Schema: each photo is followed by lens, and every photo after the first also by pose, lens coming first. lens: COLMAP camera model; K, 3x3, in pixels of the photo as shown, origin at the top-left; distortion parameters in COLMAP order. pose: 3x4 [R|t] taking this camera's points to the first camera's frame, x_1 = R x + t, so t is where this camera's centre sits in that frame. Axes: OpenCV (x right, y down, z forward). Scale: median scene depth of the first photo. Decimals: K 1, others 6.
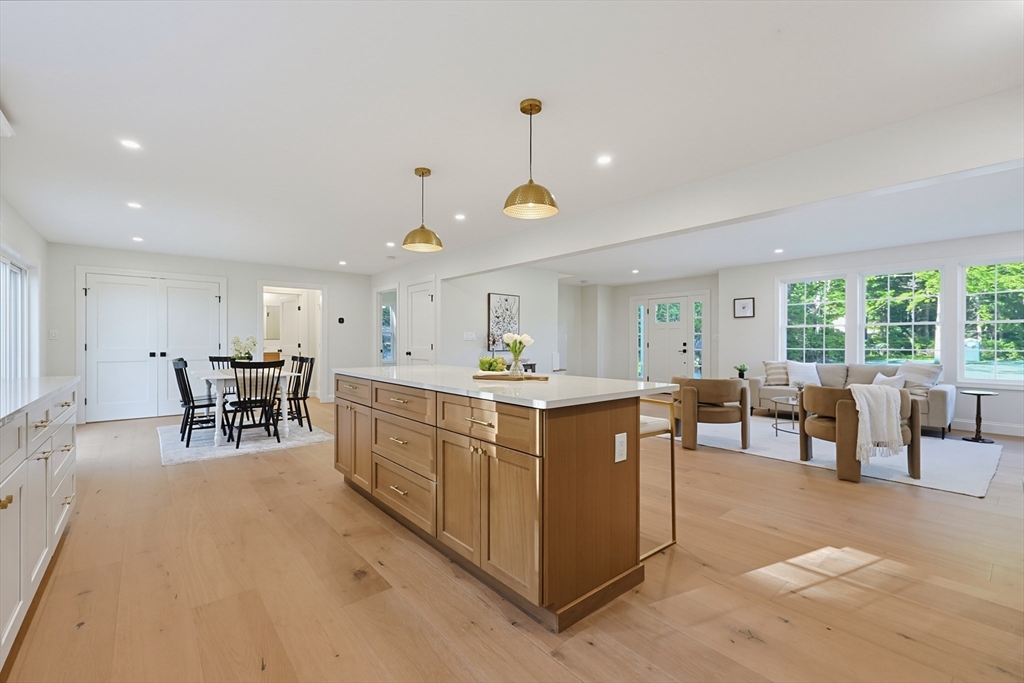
lens RADIAL K [[435.2, 0, 512.4], [0, 435.2, 338.2], [0, 0, 1]] dist [-0.000970, -0.000469]
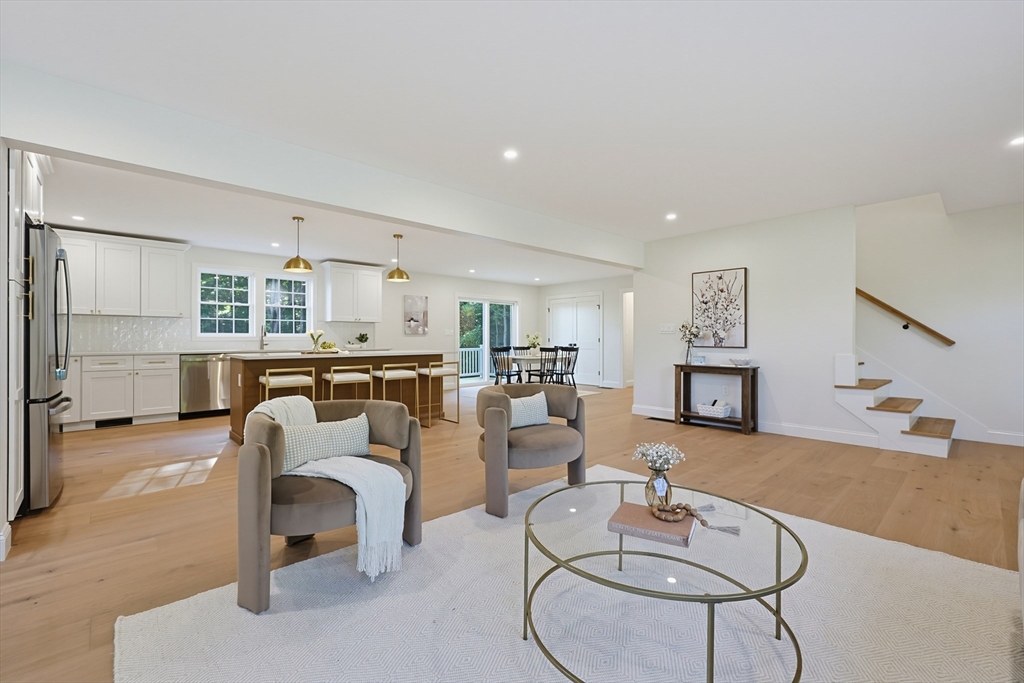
lens RADIAL K [[435.2, 0, 512.4], [0, 435.2, 338.2], [0, 0, 1]] dist [-0.000970, -0.000469]
pose [[0.050490, 0.001369, -0.998724, 1.707739], [0.007469, 0.999971, 0.001748, 0.023579], [0.998697, -0.007548, 0.050478, 1.521092]]
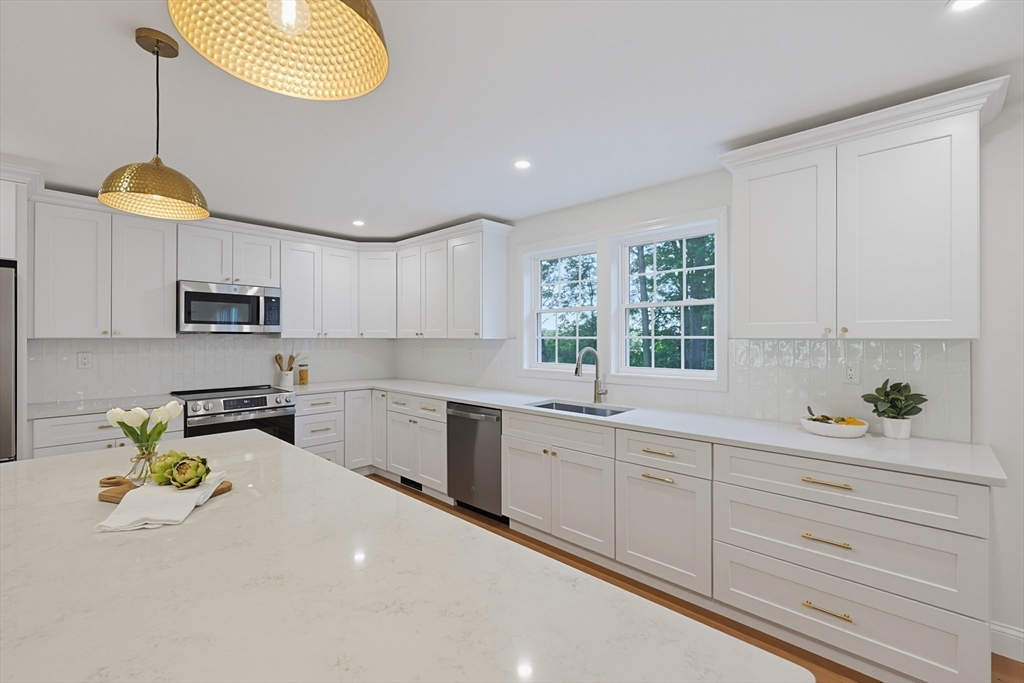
lens RADIAL K [[438.4, 0, 512.0], [0, 438.4, 341.5], [0, 0, 1]] dist [0.000477, 0.000231]
pose [[-0.993231, 0.003903, -0.116090, -0.319245], [0.003741, 0.999992, 0.001608, -0.075846], [0.116096, 0.001162, -0.993237, 1.360380]]
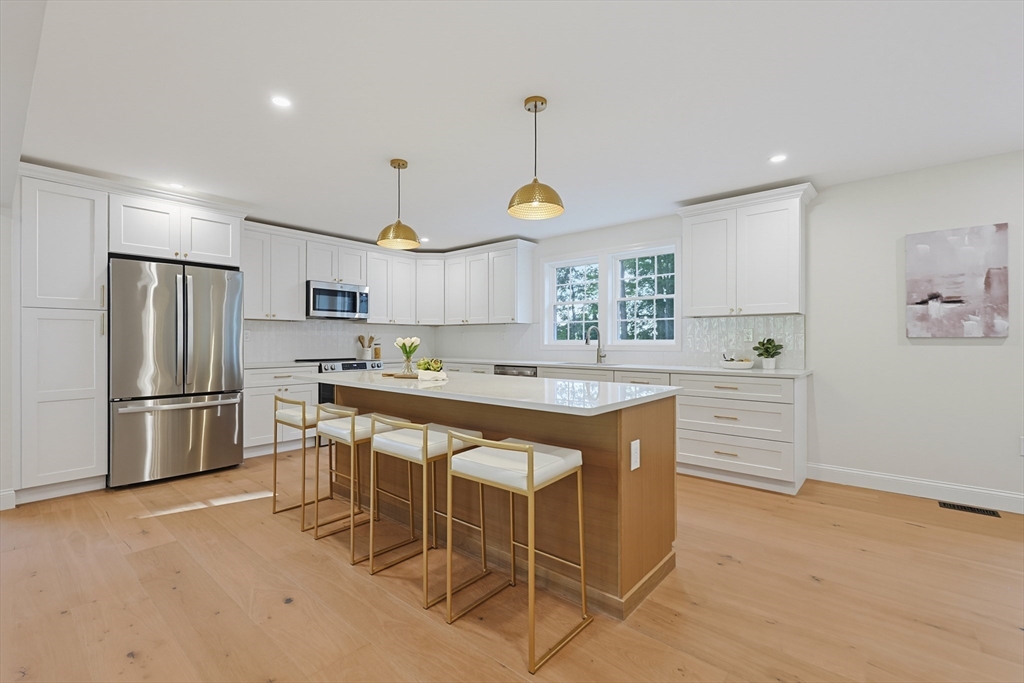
lens RADIAL K [[445.3, 0, 509.1], [0, 445.3, 341.1], [0, 0, 1]] dist [-0.001085, -0.000300]
pose [[-0.986951, 0.002683, -0.161002, -0.056133], [0.003903, 0.999966, -0.007263, 0.006130], [0.160977, -0.007797, -0.986927, 1.890898]]
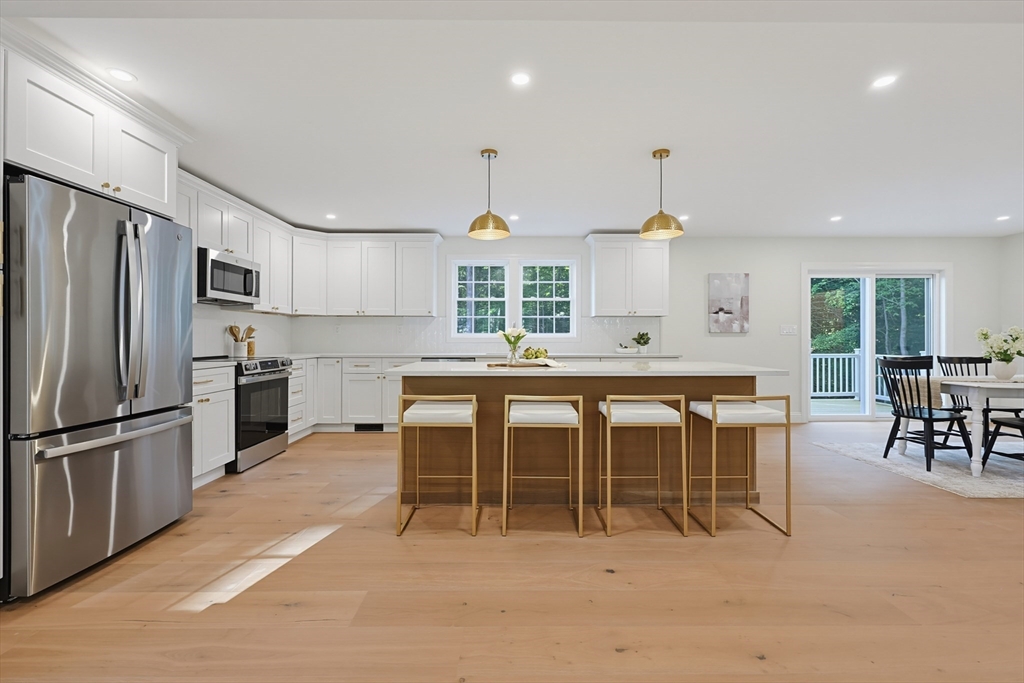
lens RADIAL K [[435.2, 0, 512.4], [0, 435.2, 338.2], [0, 0, 1]] dist [-0.000970, -0.000469]
pose [[-0.638638, 0.003931, -0.769498, 0.795908], [0.006575, 0.999978, -0.000349, 0.013863], [0.769479, -0.005282, -0.638650, 1.506307]]
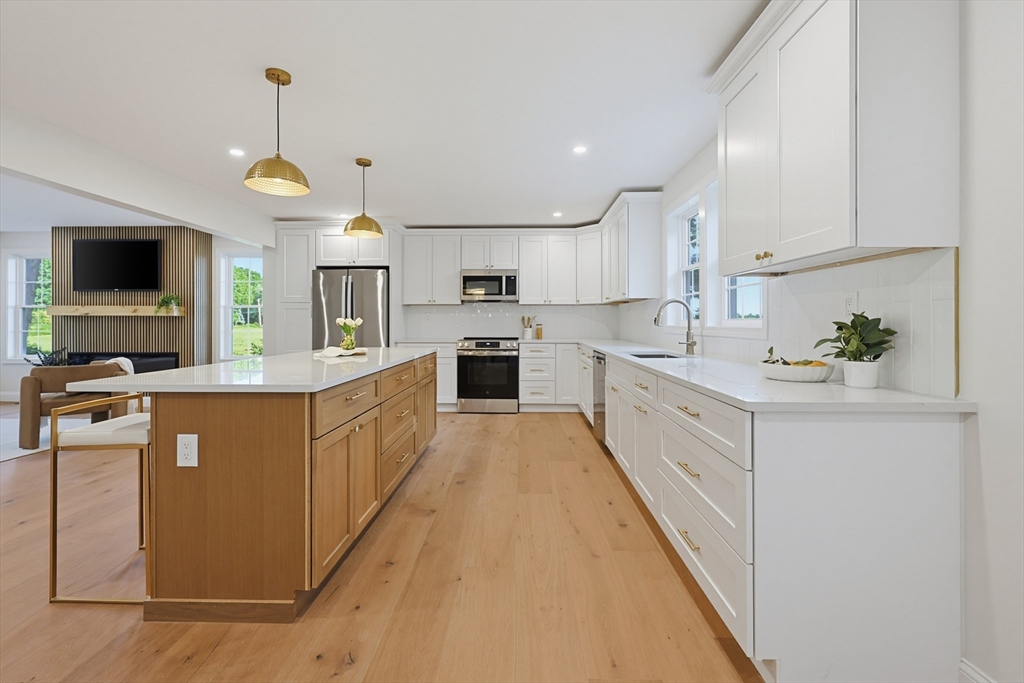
lens RADIAL K [[440.9, 0, 511.9], [0, 440.9, 324.8], [0, 0, 1]] dist [-0.001067, -0.000143]
pose [[-0.750284, -0.000866, 0.661115, -1.040347], [-0.001452, 0.999999, -0.000339, 0.005731], [-0.661114, -0.001215, -0.750284, 1.421346]]
